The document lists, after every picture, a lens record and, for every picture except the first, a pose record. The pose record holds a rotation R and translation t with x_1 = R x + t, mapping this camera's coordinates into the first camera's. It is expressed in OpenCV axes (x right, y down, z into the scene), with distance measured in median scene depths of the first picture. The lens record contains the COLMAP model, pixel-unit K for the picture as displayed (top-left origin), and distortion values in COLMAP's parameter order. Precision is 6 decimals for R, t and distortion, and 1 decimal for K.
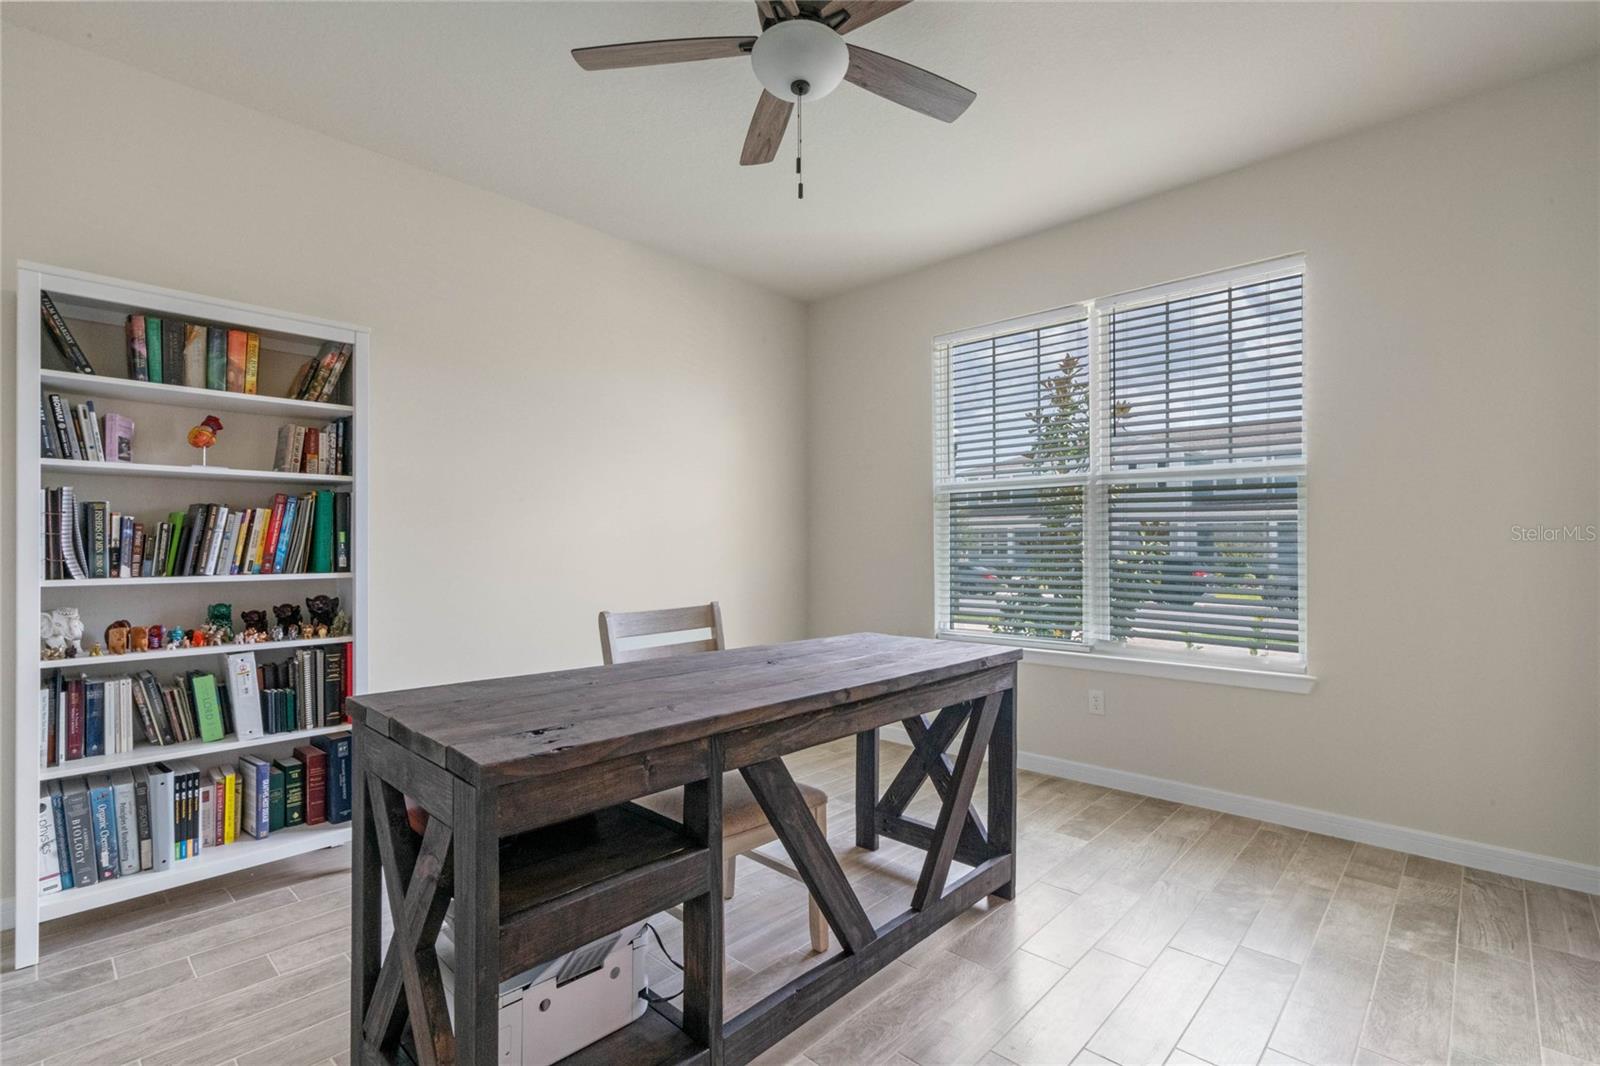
lens RADIAL K [[732.3, 0, 771.6], [0, 732.3, 543.4], [0, 0, 1]] dist [-0.002791, 0.003068]
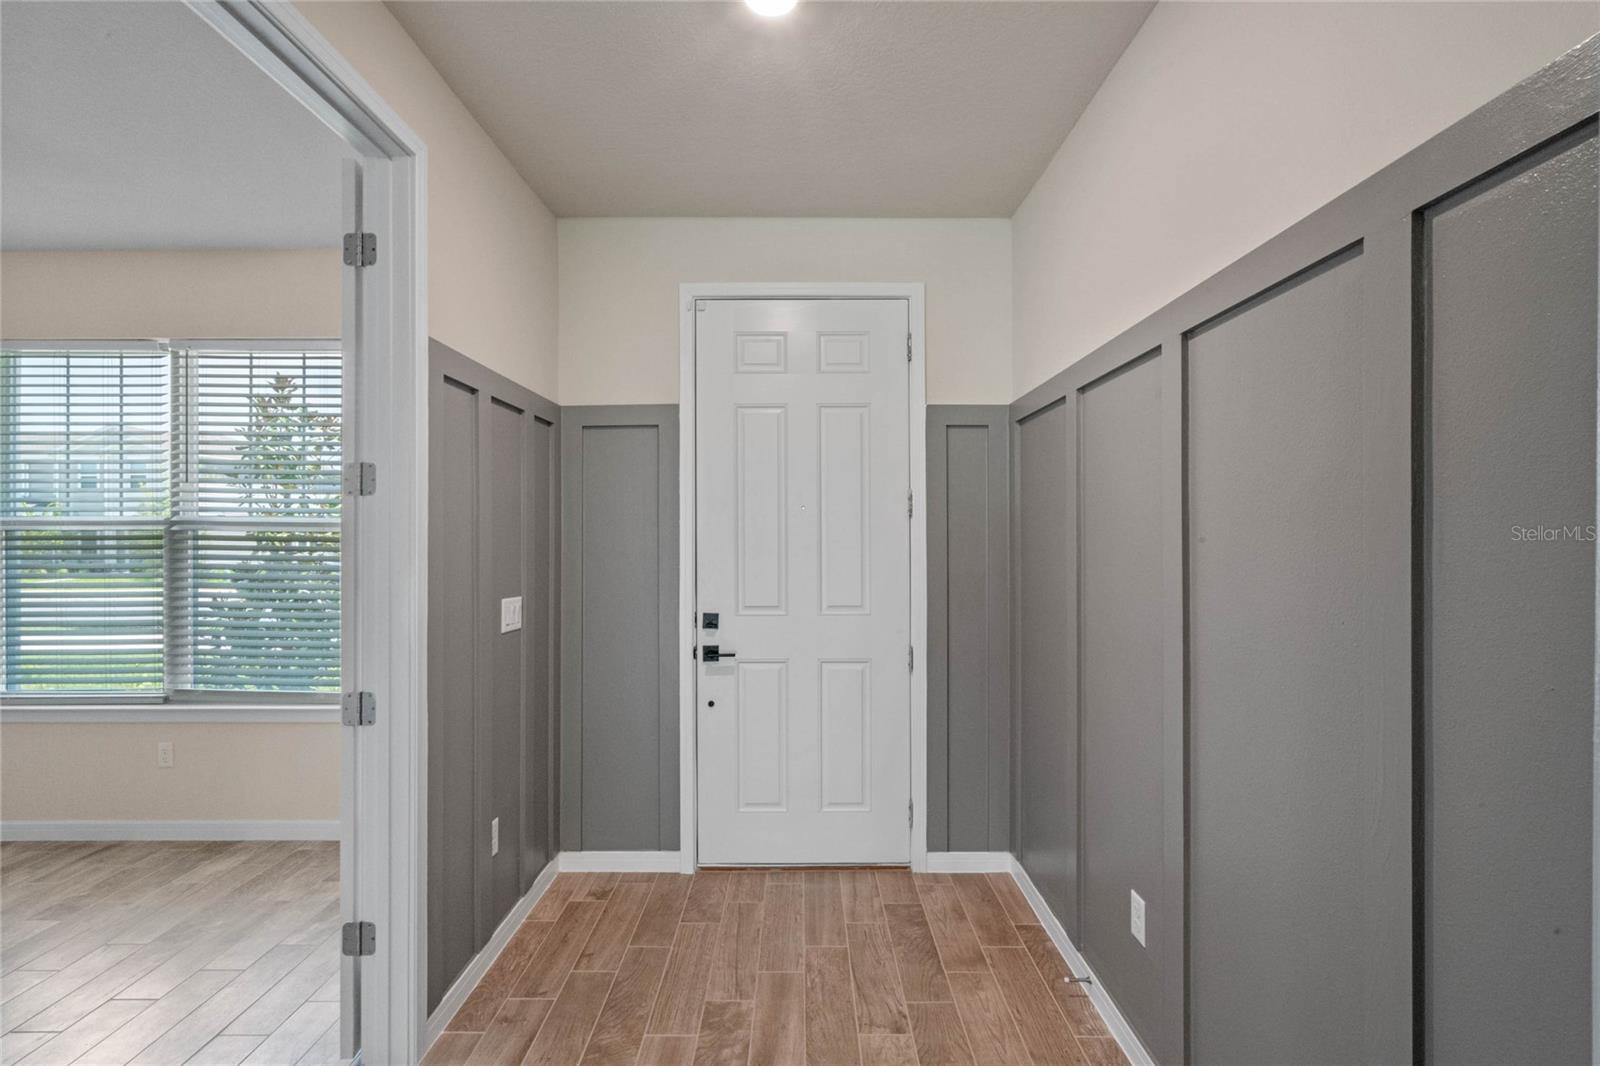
lens RADIAL K [[732.3, 0, 806.7], [0, 732.3, 534.3], [0, 0, 1]] dist [-0.002791, 0.003068]
pose [[0.727439, -0.001618, 0.686170, 0.570749], [-0.005477, 0.999952, 0.008164, -0.129137], [-0.686150, -0.009697, 0.727395, -0.419416]]
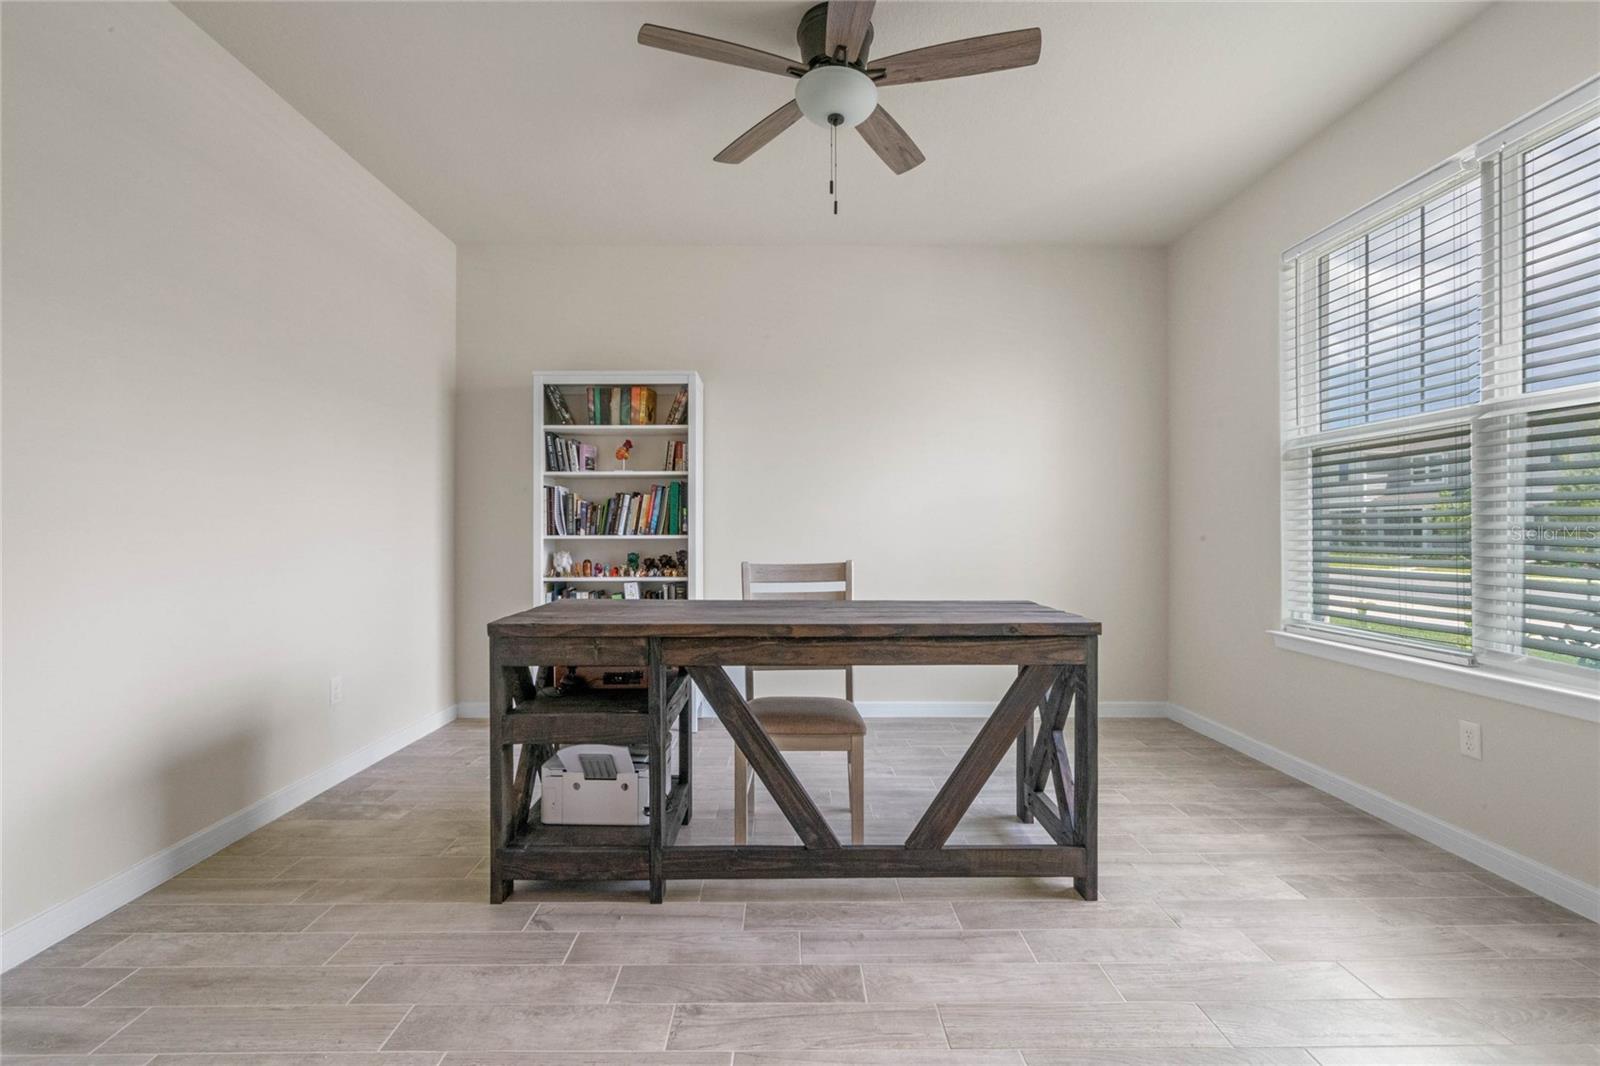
lens RADIAL K [[732.3, 0, 808.9], [0, 732.3, 528.8], [0, 0, 1]] dist [-0.002791, 0.003068]
pose [[0.701411, -0.000921, -0.712756, 0.717353], [0.002770, 0.999995, 0.001434, 0.026914], [0.712751, -0.002980, 0.701410, 0.122521]]
